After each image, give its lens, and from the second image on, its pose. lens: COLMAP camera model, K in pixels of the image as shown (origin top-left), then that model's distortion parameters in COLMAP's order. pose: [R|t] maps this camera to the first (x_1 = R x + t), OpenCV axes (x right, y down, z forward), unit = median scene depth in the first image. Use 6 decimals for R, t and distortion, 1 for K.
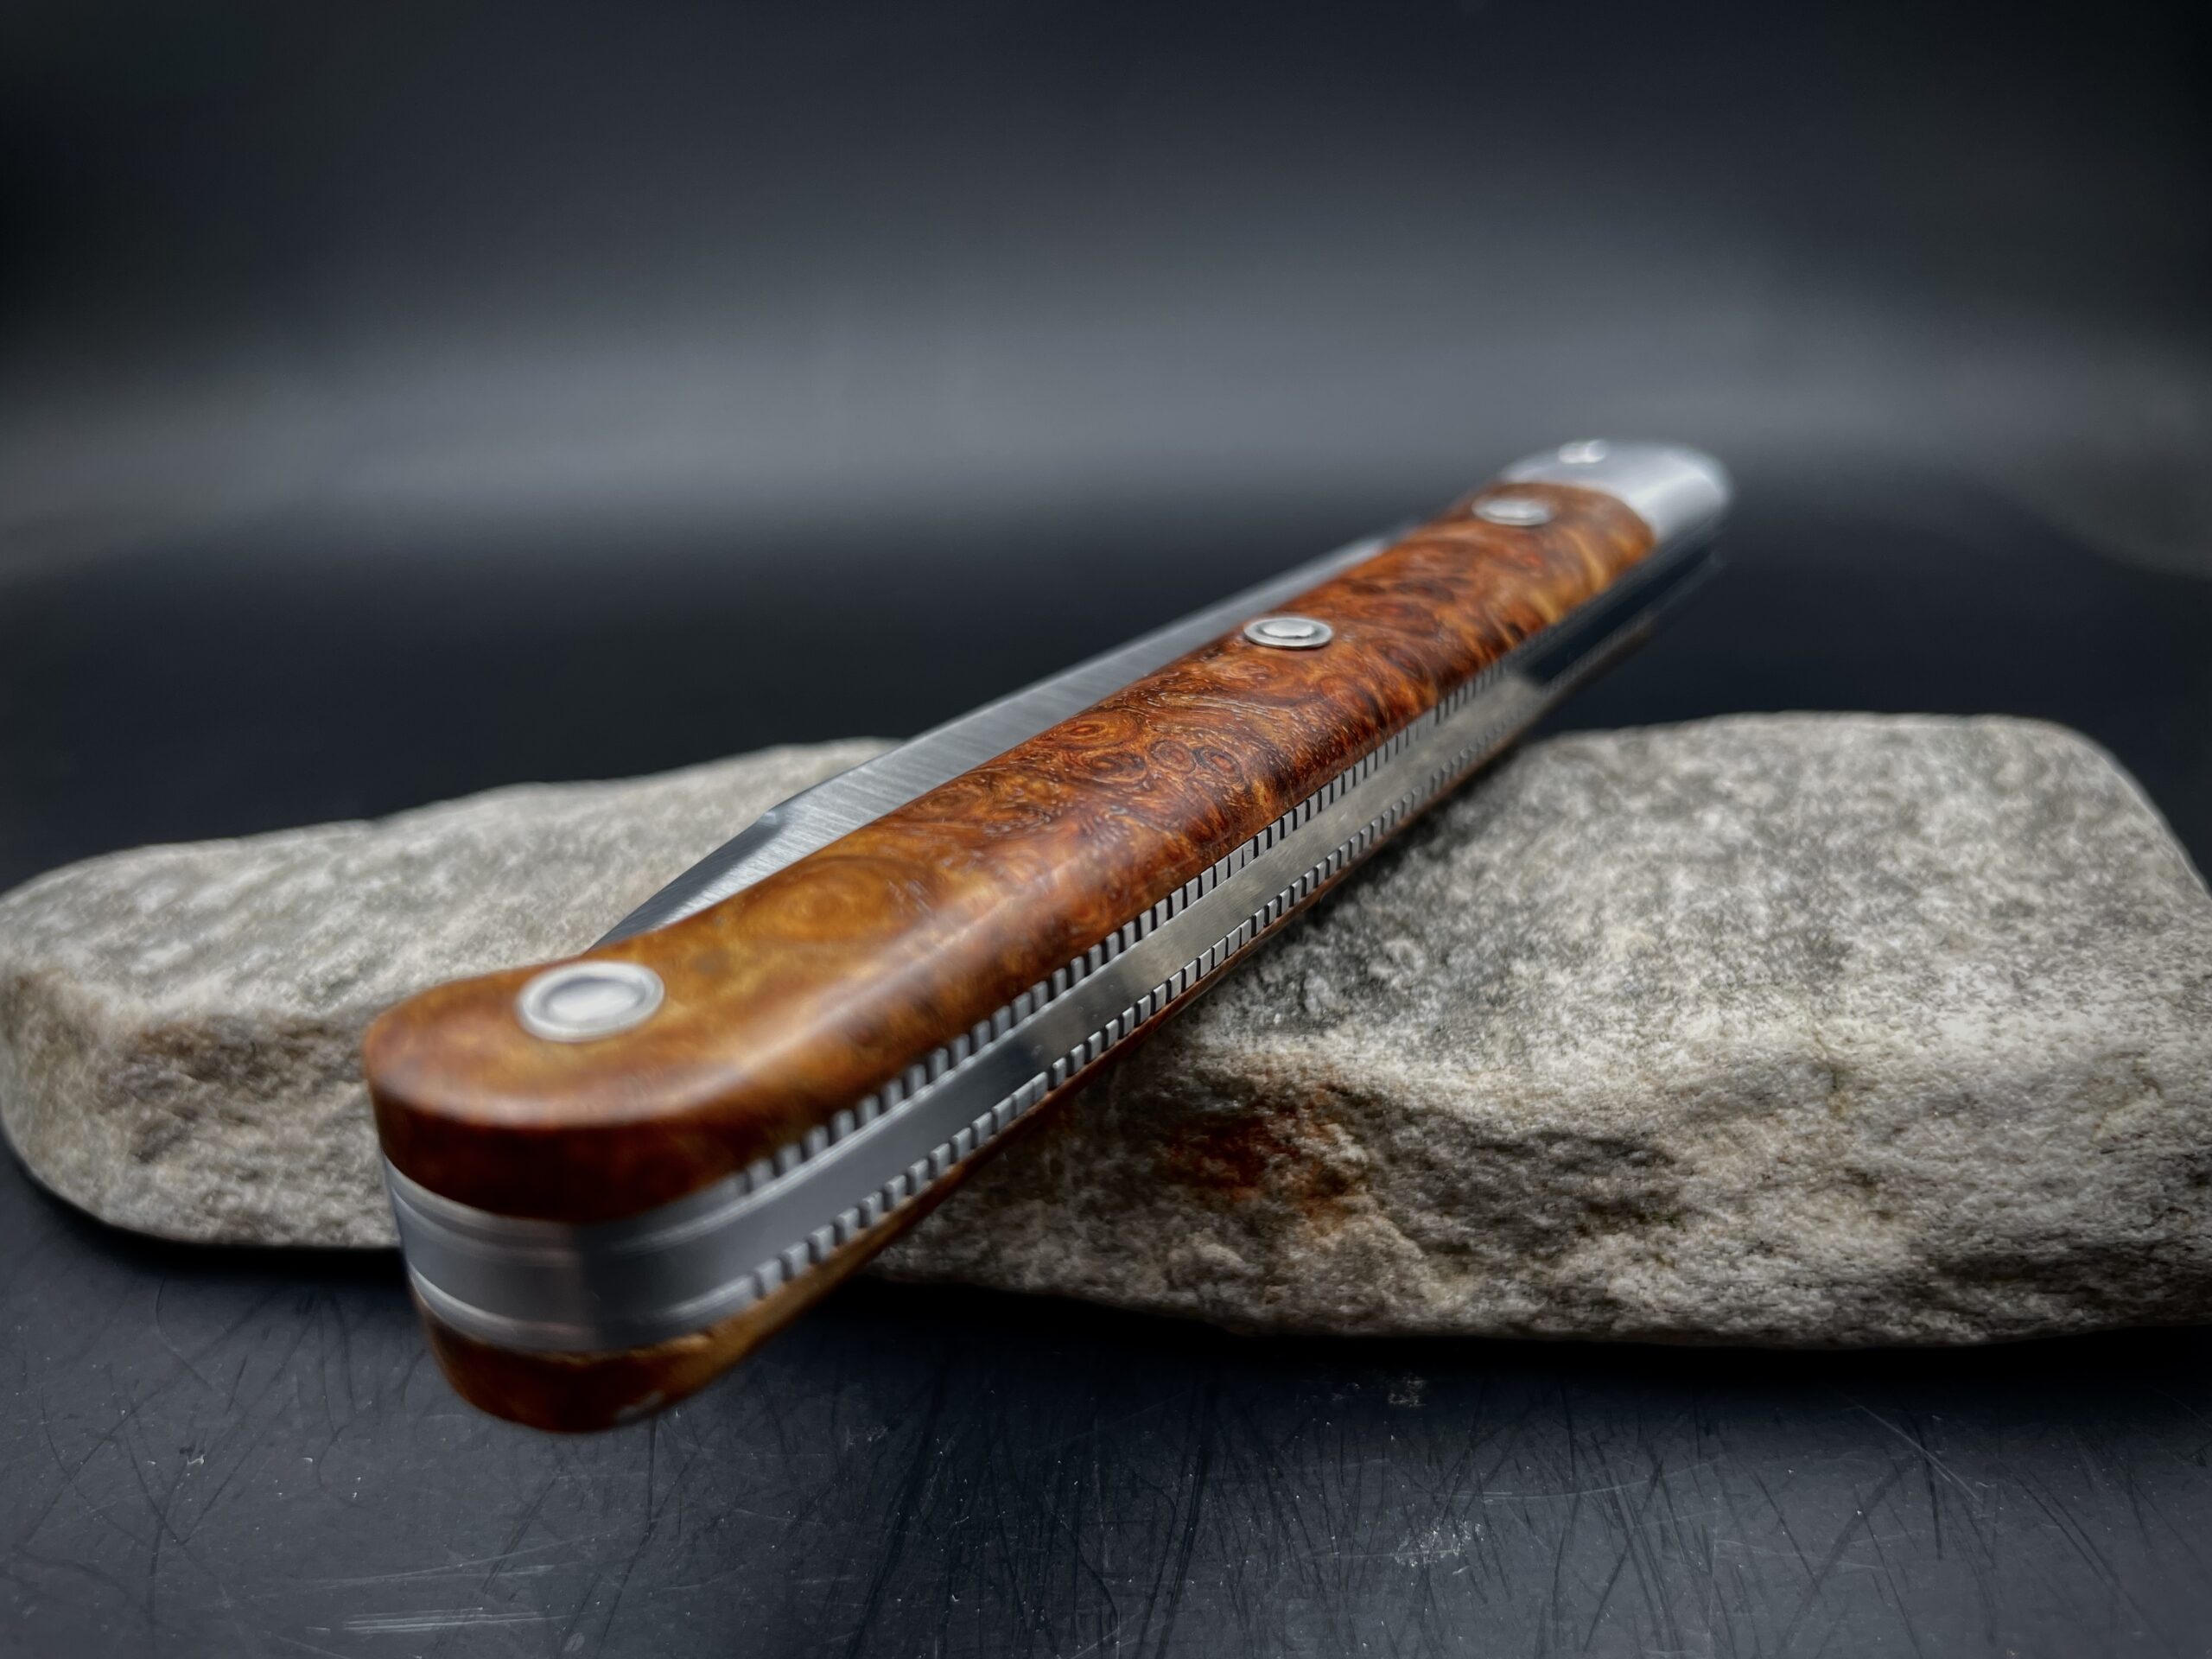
lens RADIAL K [[1780.3, 0, 1104.9], [0, 1780.3, 829.3], [0, 0, 1]] dist [0.058062, -0.167916]
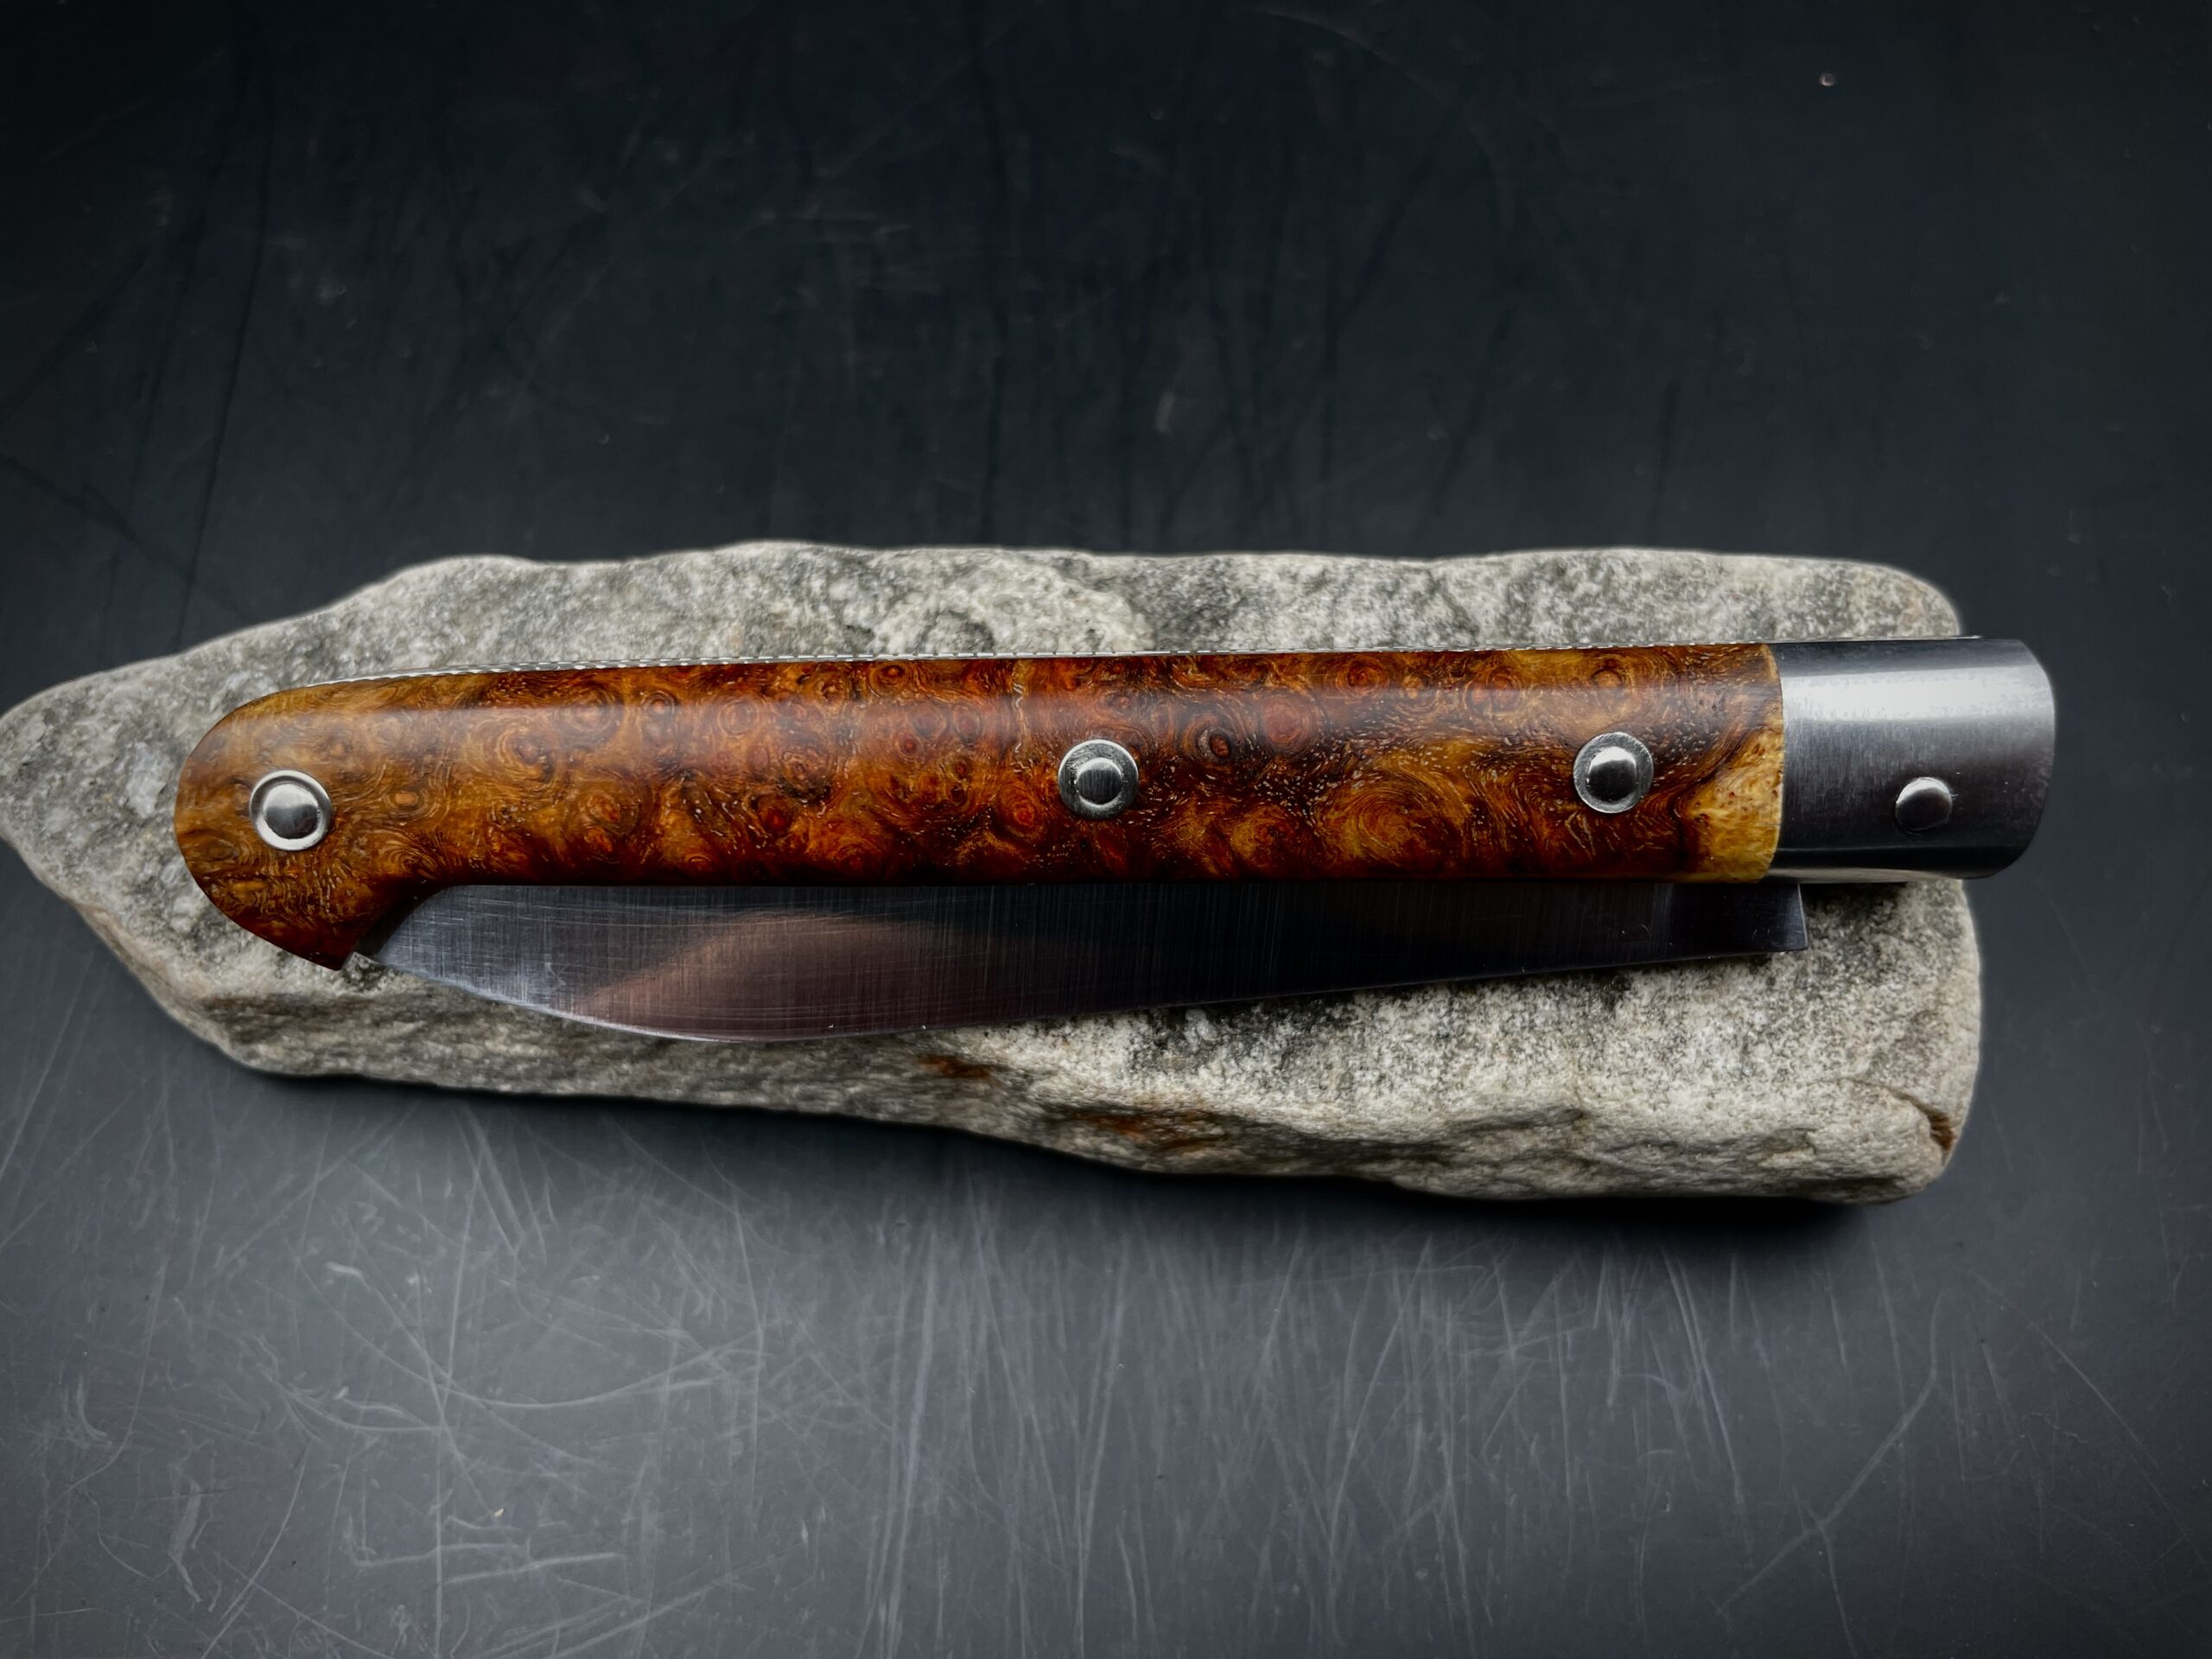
lens RADIAL K [[1722.2, 0, 1109.3], [0, 1722.2, 828.6], [0, 0, 1]] dist [0.071718, -0.160424]
pose [[0.998721, -0.024049, 0.044466, 0.009228], [-0.015452, 0.692269, 0.721474, -0.885263], [-0.048133, -0.721239, 0.691012, 0.277637]]
